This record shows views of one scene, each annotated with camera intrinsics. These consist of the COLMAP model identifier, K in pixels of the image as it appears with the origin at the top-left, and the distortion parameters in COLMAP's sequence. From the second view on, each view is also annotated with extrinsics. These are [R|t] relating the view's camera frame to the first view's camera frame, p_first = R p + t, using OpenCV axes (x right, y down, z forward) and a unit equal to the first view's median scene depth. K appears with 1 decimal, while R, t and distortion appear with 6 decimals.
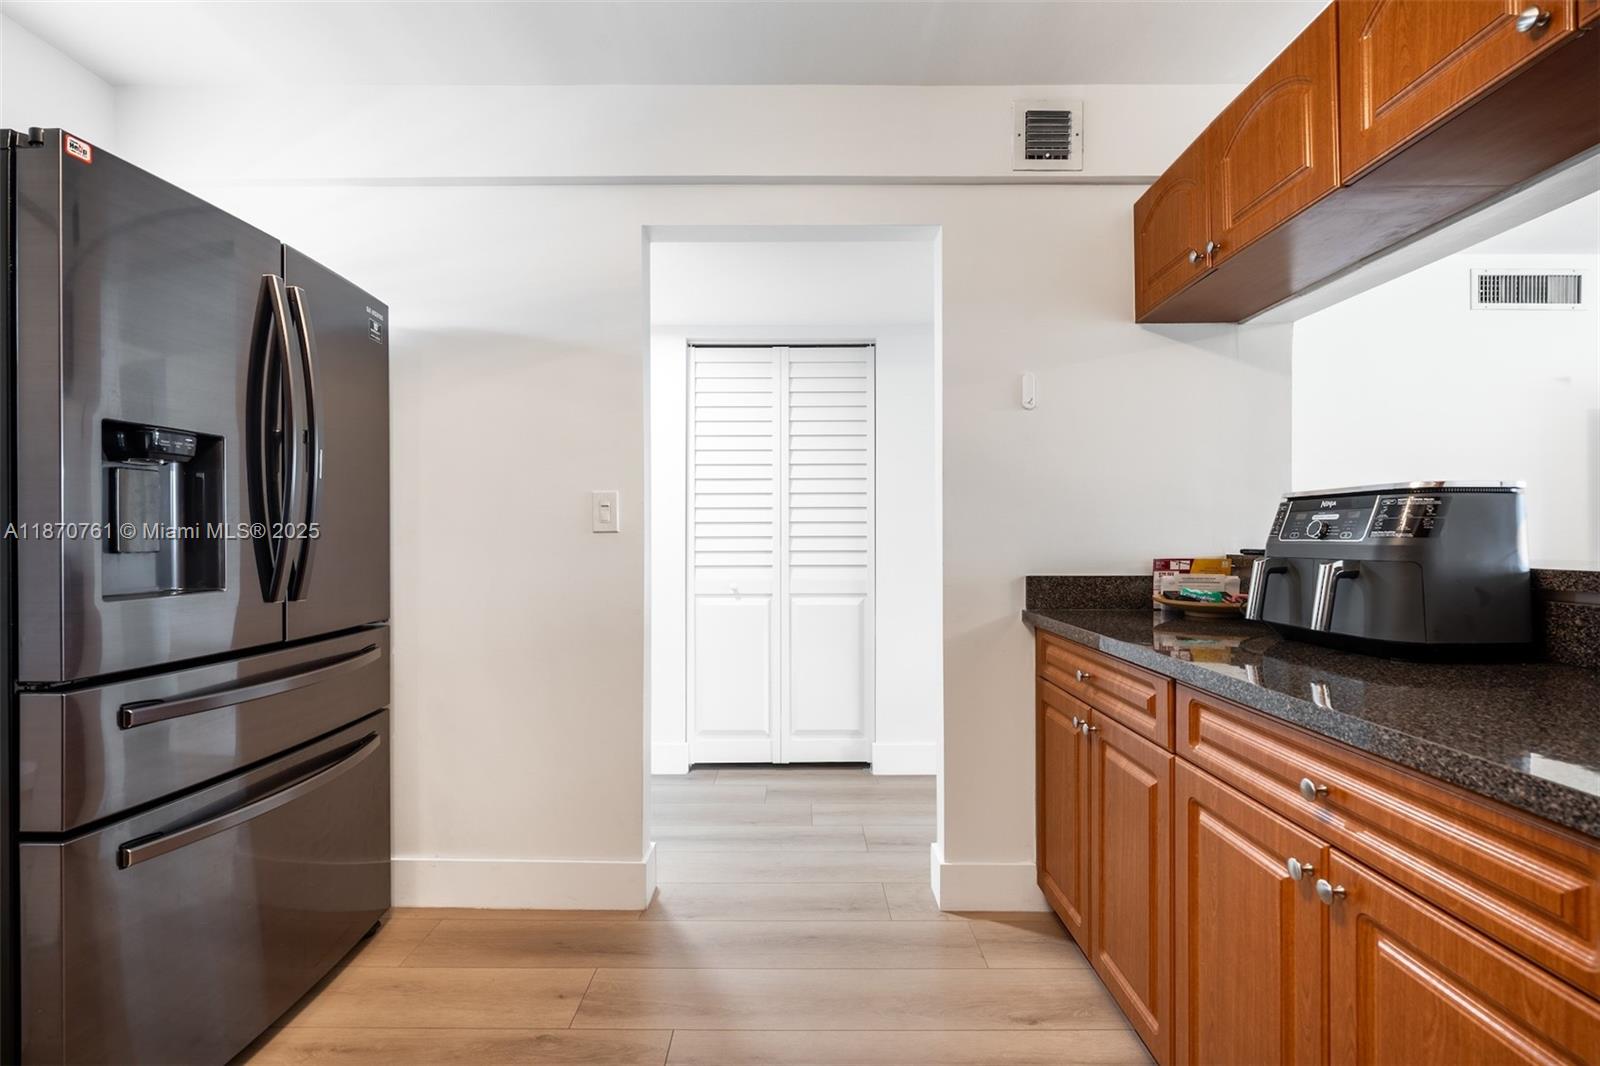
lens RADIAL K [[717.5, 0, 790.8], [0, 717.5, 530.6], [0, 0, 1]] dist [0.002329, 0.000919]
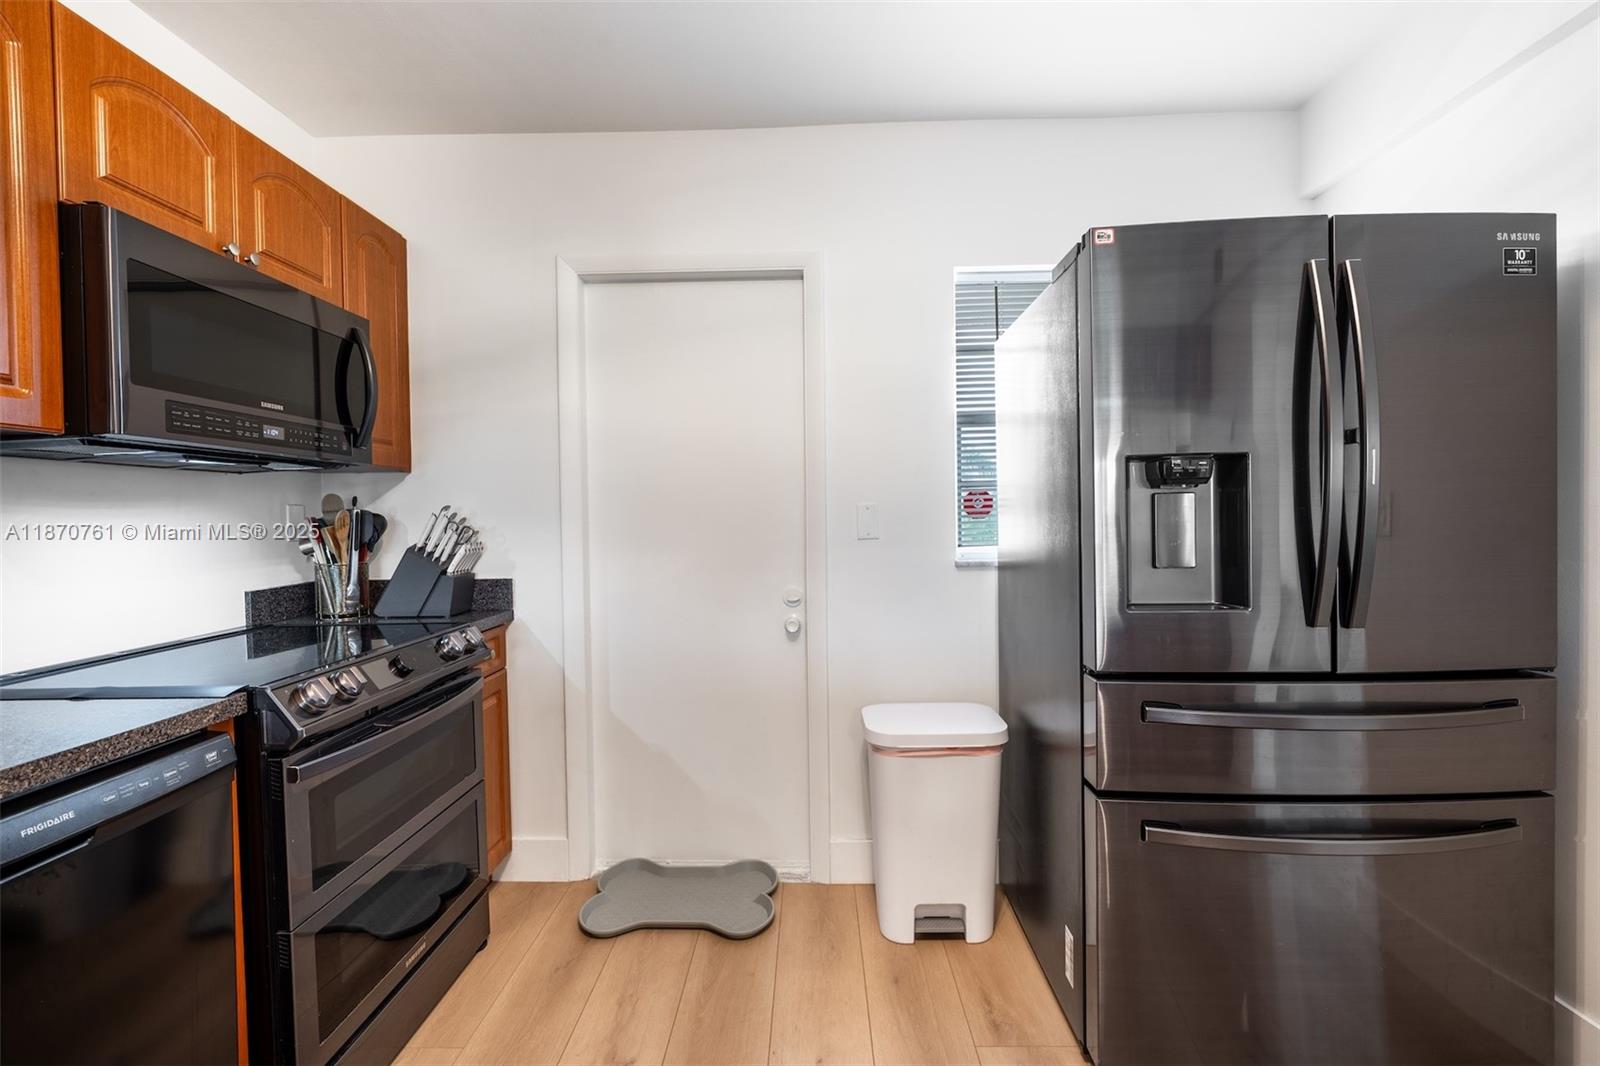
lens RADIAL K [[717.5, 0, 800.6], [0, 717.5, 545.3], [0, 0, 1]] dist [0.002329, 0.000919]
pose [[0.004801, 0.027203, -0.999618, 0.154281], [0.022733, 0.999369, 0.027305, -0.036796], [0.999730, -0.022856, 0.004180, 0.315280]]
